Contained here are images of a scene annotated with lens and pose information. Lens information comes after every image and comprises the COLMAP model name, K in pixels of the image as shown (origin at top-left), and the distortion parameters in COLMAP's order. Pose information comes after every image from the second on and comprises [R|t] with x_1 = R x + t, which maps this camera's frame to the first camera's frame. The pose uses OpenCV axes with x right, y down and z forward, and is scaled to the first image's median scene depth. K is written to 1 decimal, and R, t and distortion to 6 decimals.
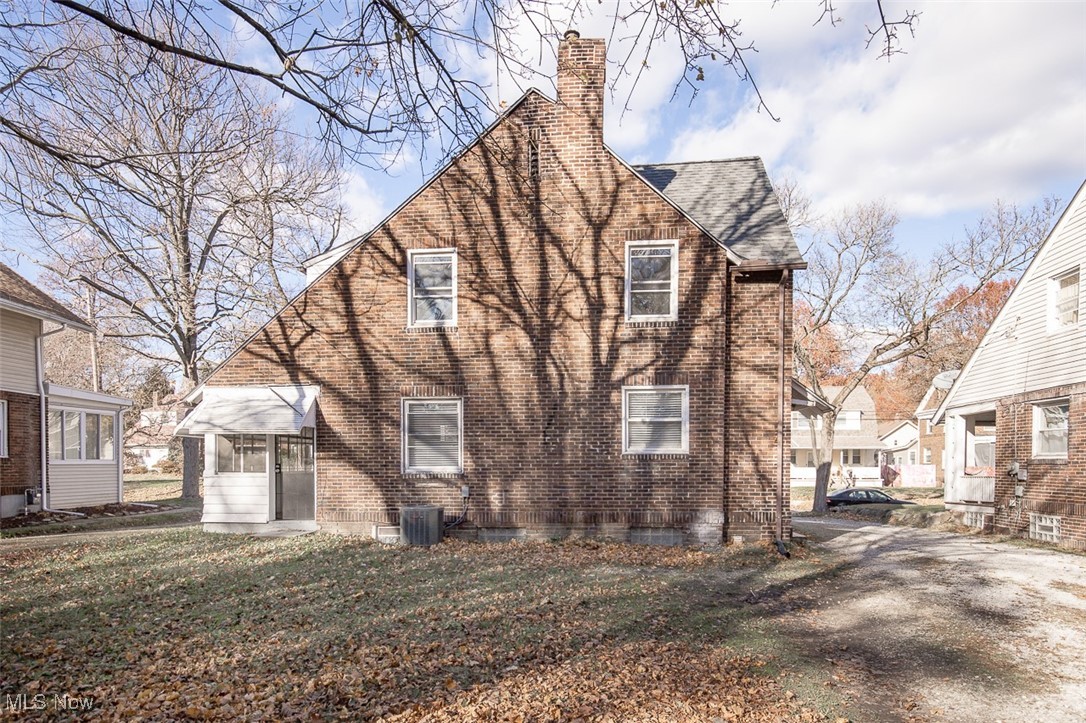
lens RADIAL K [[632.2, 0, 526.0], [0, 632.2, 466.9], [0, 0, 1]] dist [0.015043, -0.000690]
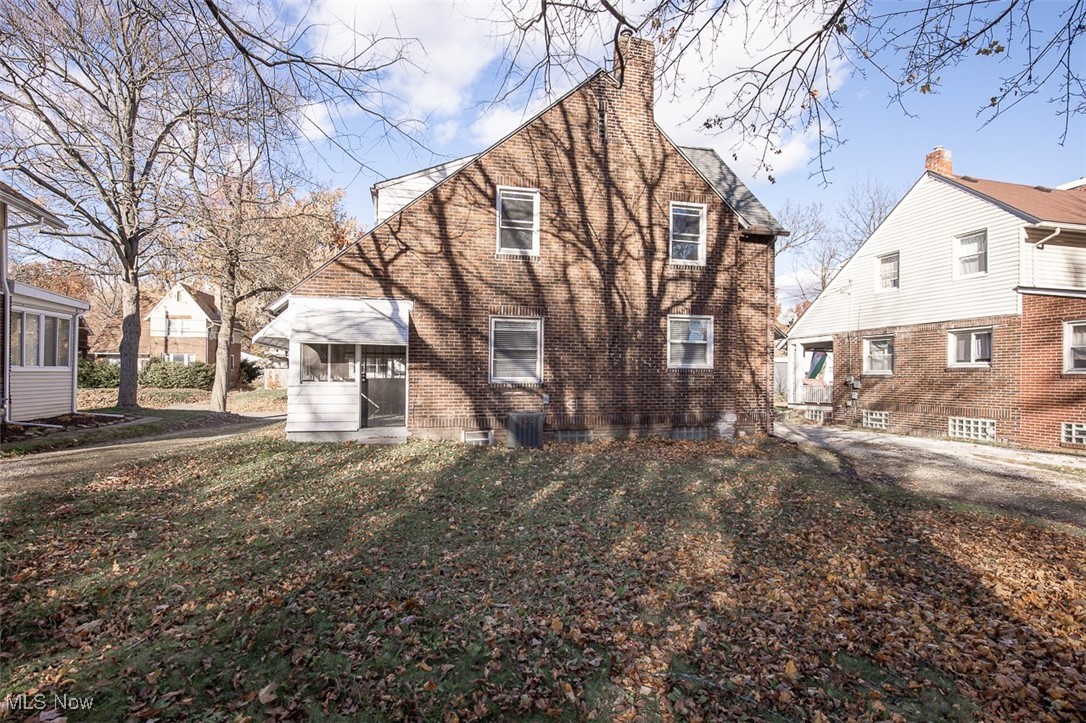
lens RADIAL K [[520.0, 0, 544.2], [0, 520.0, 365.8], [0, 0, 1]] dist [-0.006692, 0.000093]
pose [[0.945010, 0.013576, 0.326761, -0.407031], [-0.006667, 0.999730, -0.022255, -0.000428], [-0.326975, 0.018853, 0.944845, 0.102570]]
